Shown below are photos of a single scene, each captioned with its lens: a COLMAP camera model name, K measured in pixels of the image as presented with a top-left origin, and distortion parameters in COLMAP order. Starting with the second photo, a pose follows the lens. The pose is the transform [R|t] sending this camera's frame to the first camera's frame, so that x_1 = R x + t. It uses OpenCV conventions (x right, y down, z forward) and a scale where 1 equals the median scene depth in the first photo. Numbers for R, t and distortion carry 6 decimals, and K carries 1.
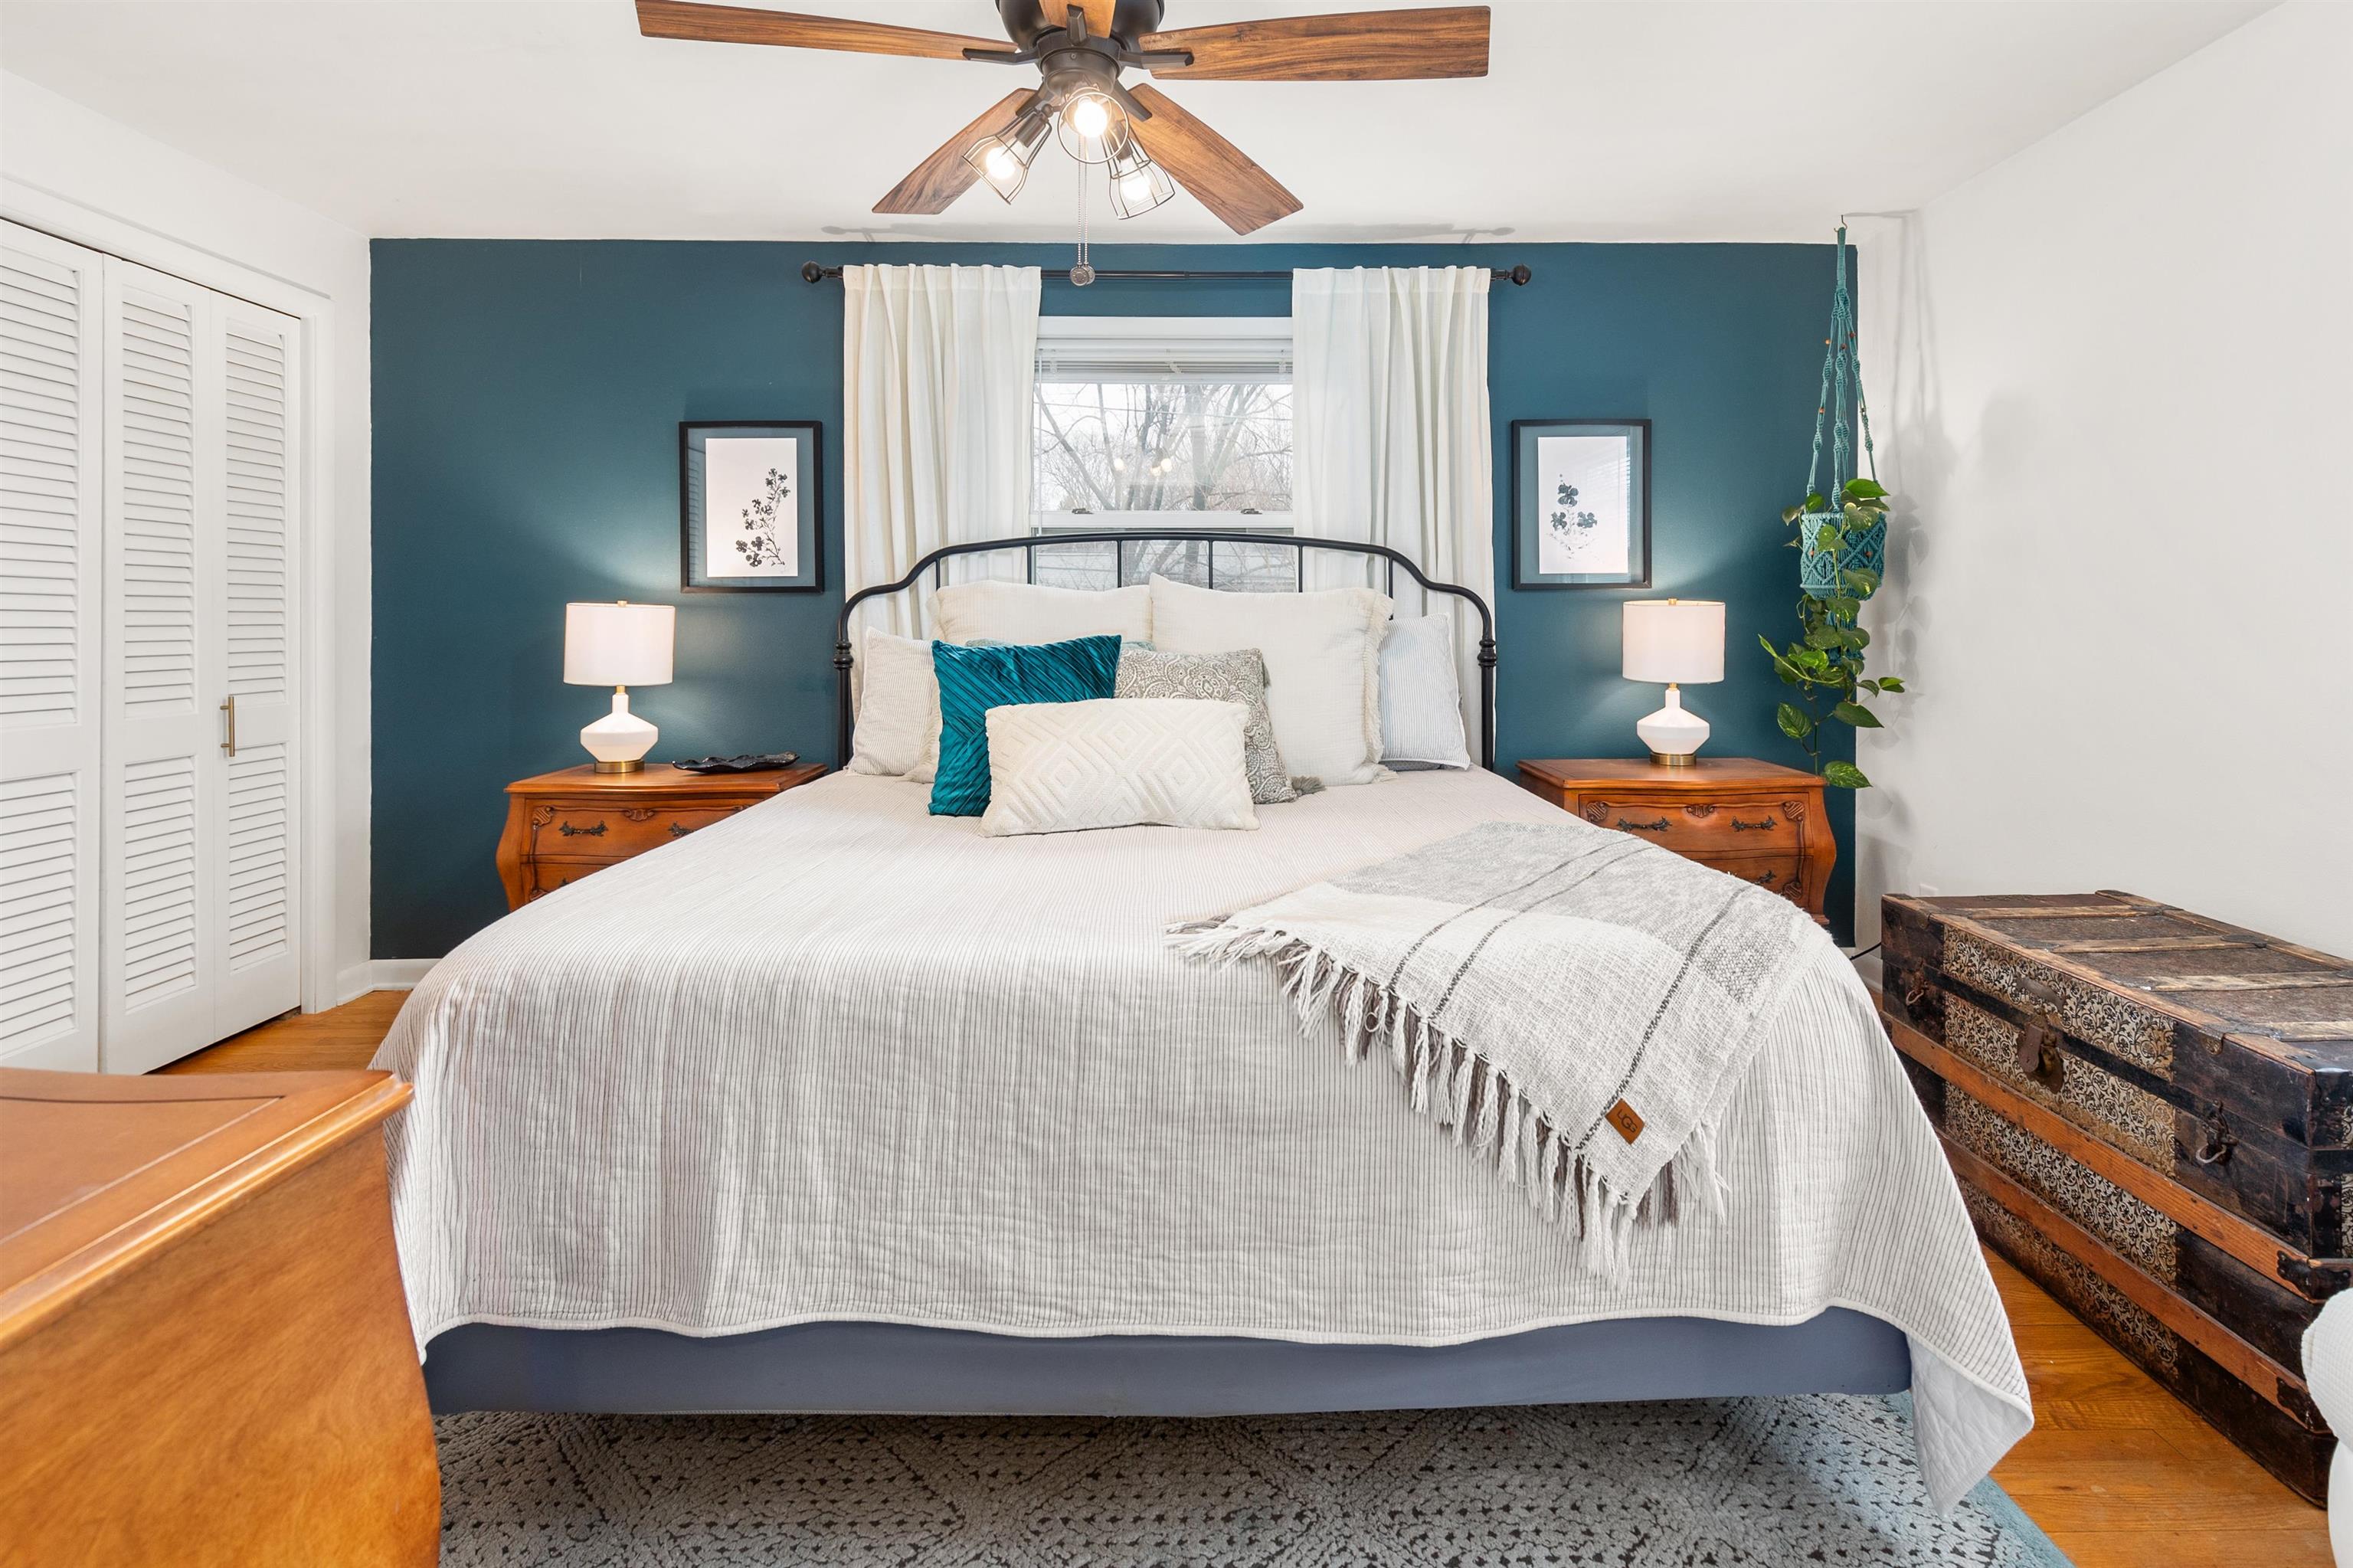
lens RADIAL K [[1090.9, 0, 1183.1], [0, 1090.9, 622.8], [0, 0, 1]] dist [0.001820, -0.001085]
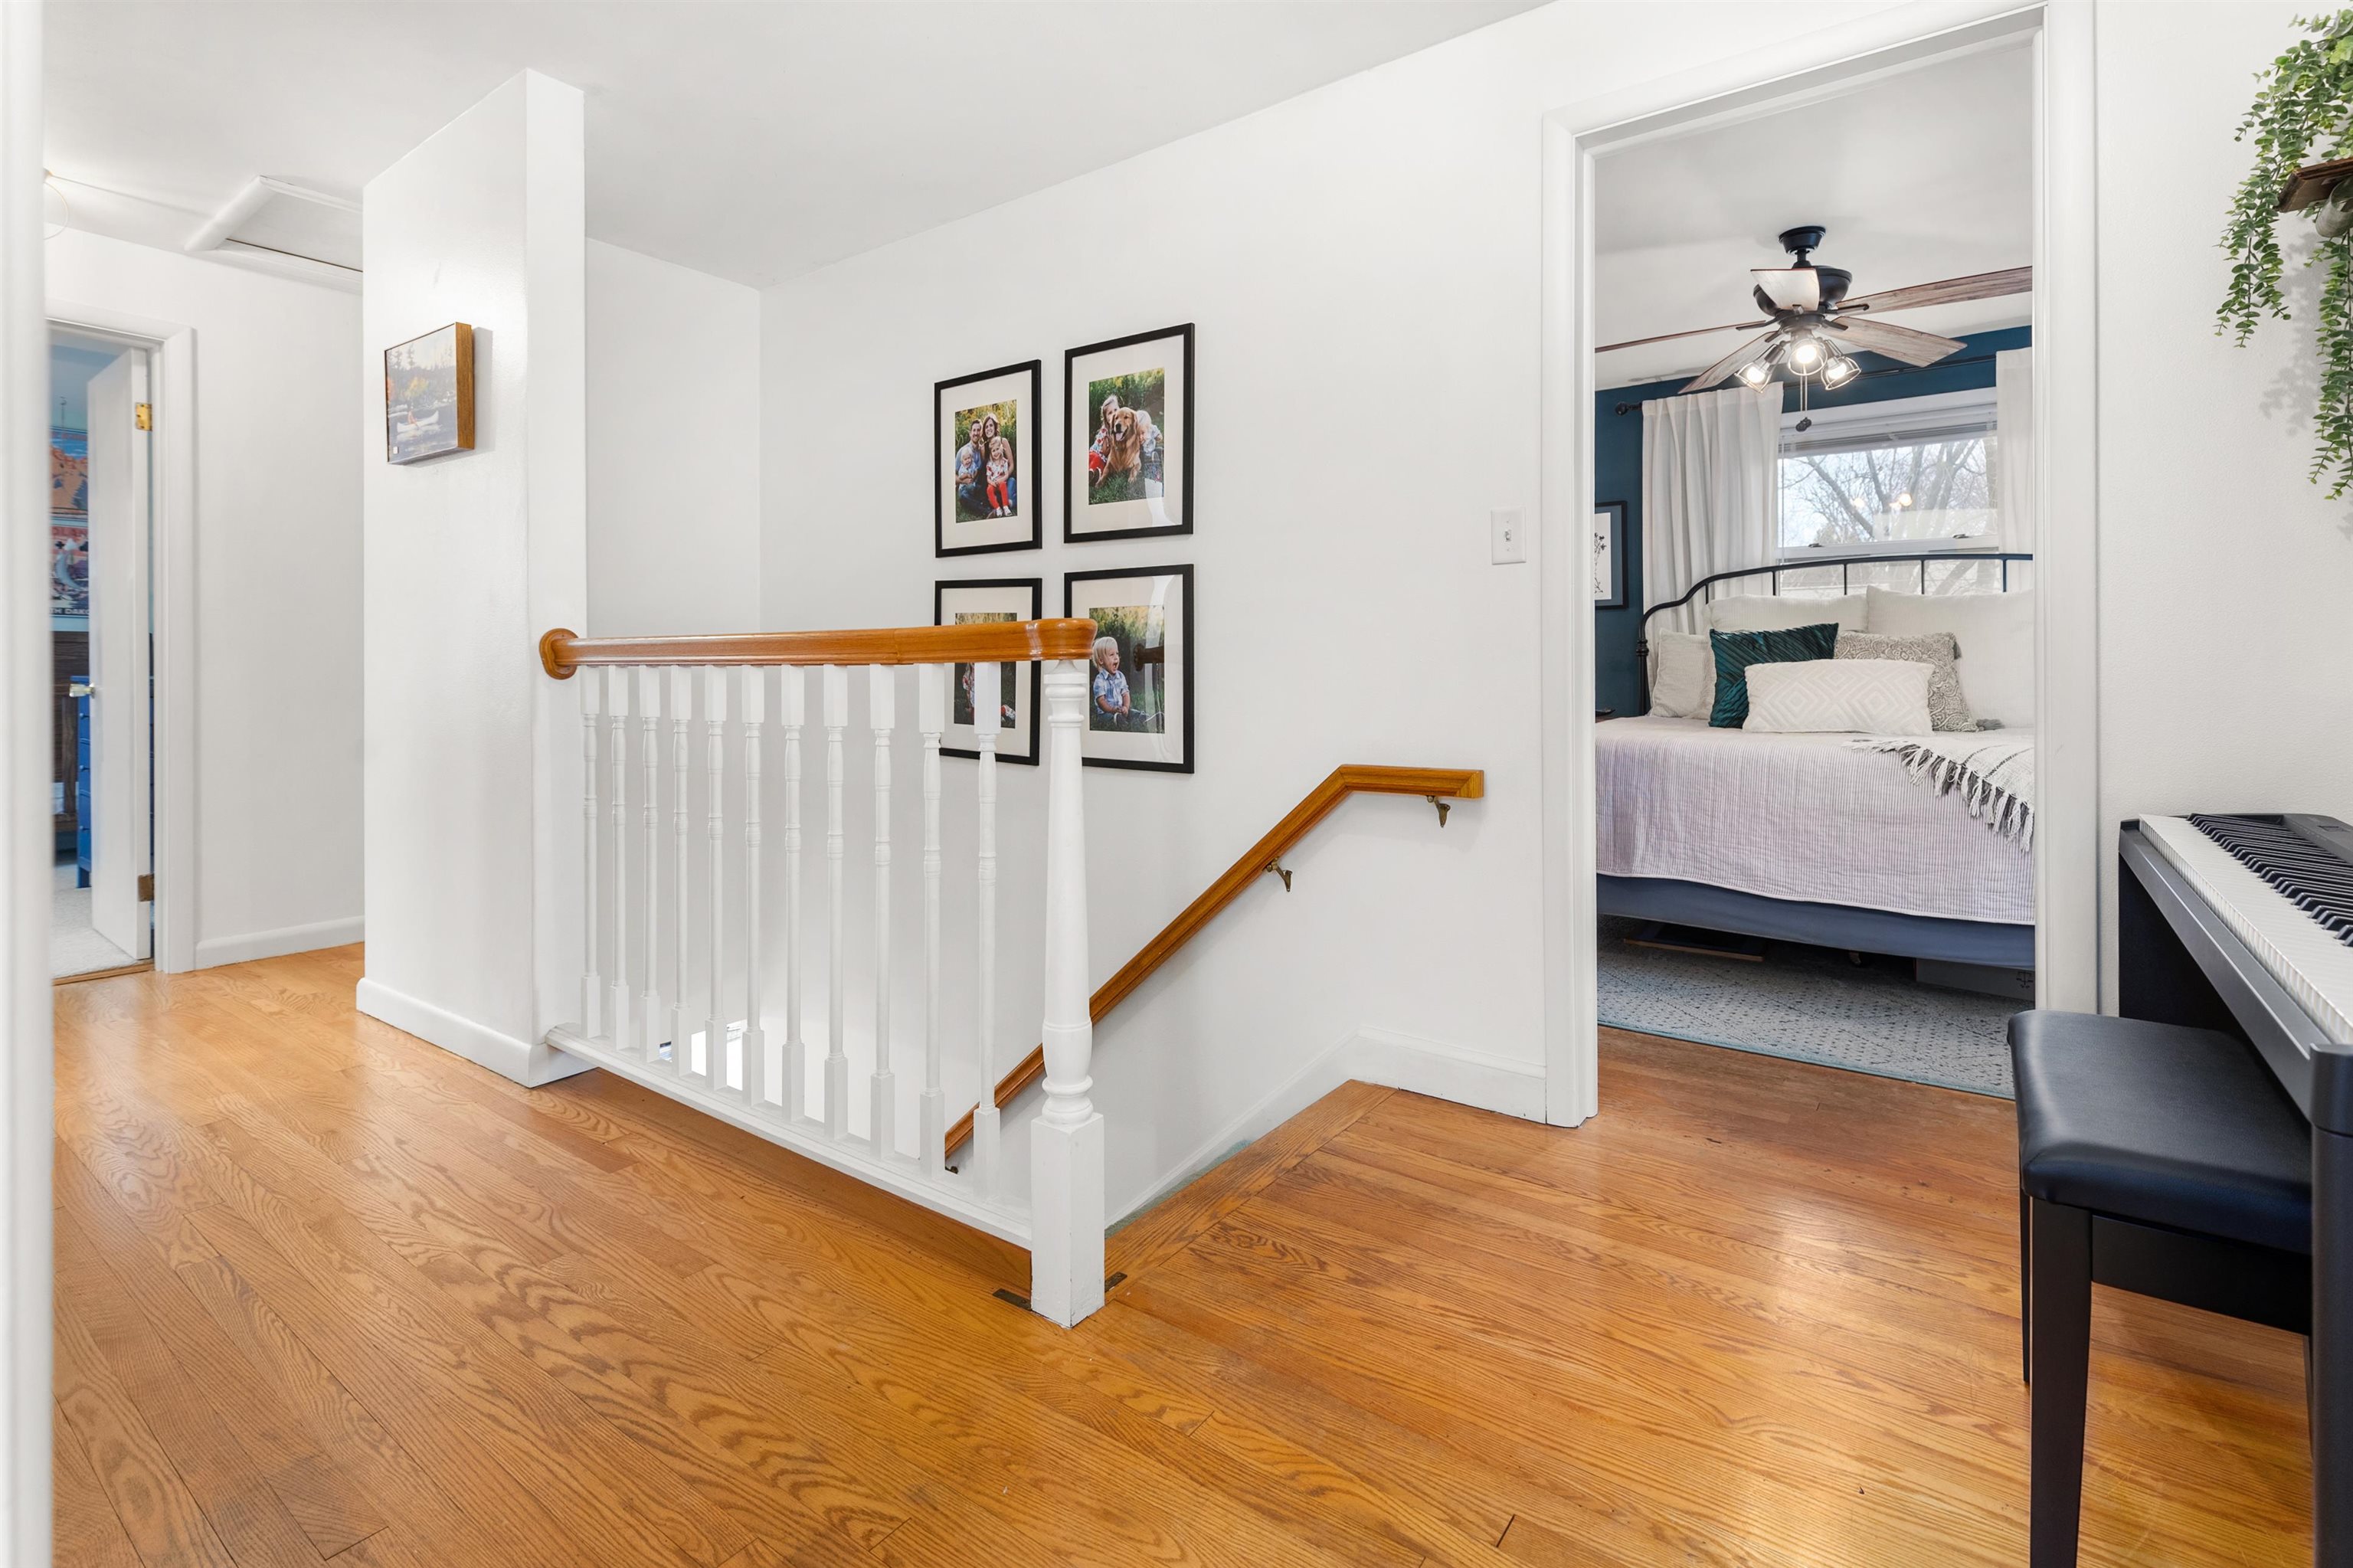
lens RADIAL K [[1087.4, 0, 1188.0], [0, 1087.4, 672.0], [0, 0, 1]] dist [0.000067, -0.000453]
pose [[0.802705, -0.003099, -0.596368, 0.102150], [0.005388, 0.999983, 0.002057, 0.060242], [0.596352, -0.004865, 0.802708, -0.675358]]
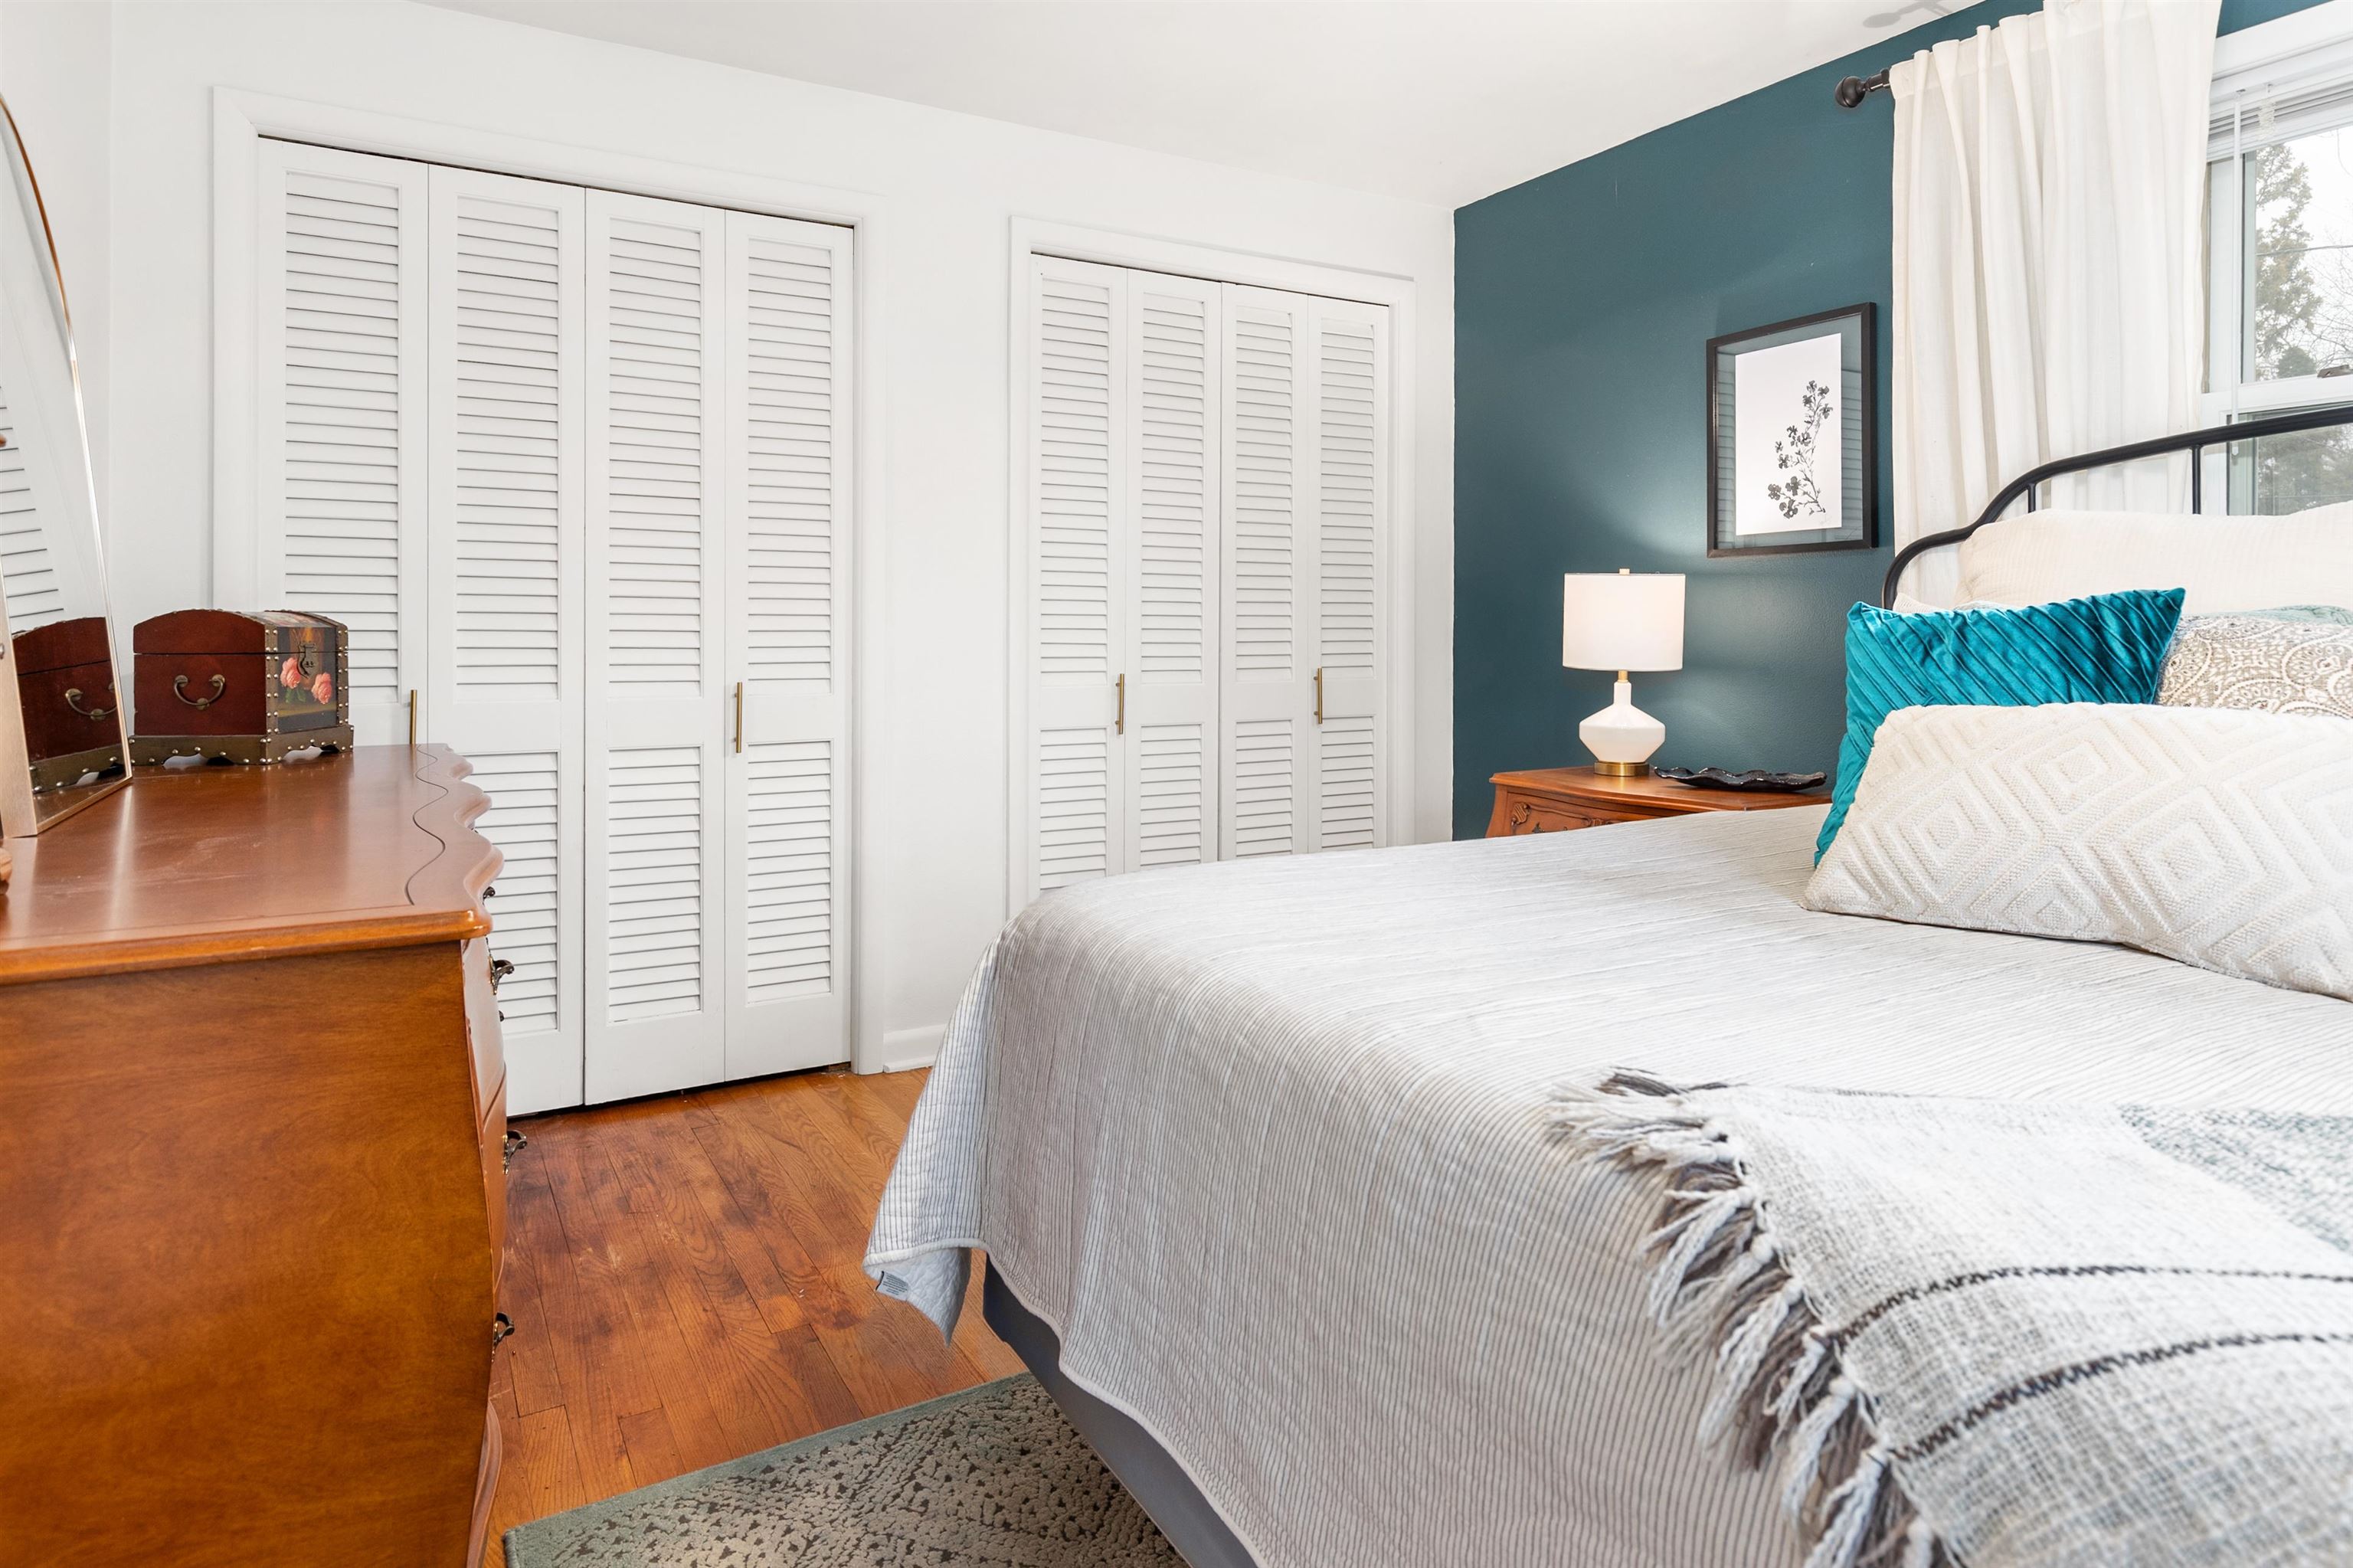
lens RADIAL K [[1360.5, 0, 1250.4], [0, 1360.5, 631.8], [0, 0, 1]] dist [0.003207, 0.001117]
pose [[0.511120, 0.002945, -0.859504, 0.222489], [-0.001915, 0.999996, 0.002288, 0.025348], [0.859507, 0.000477, 0.511123, 0.226432]]
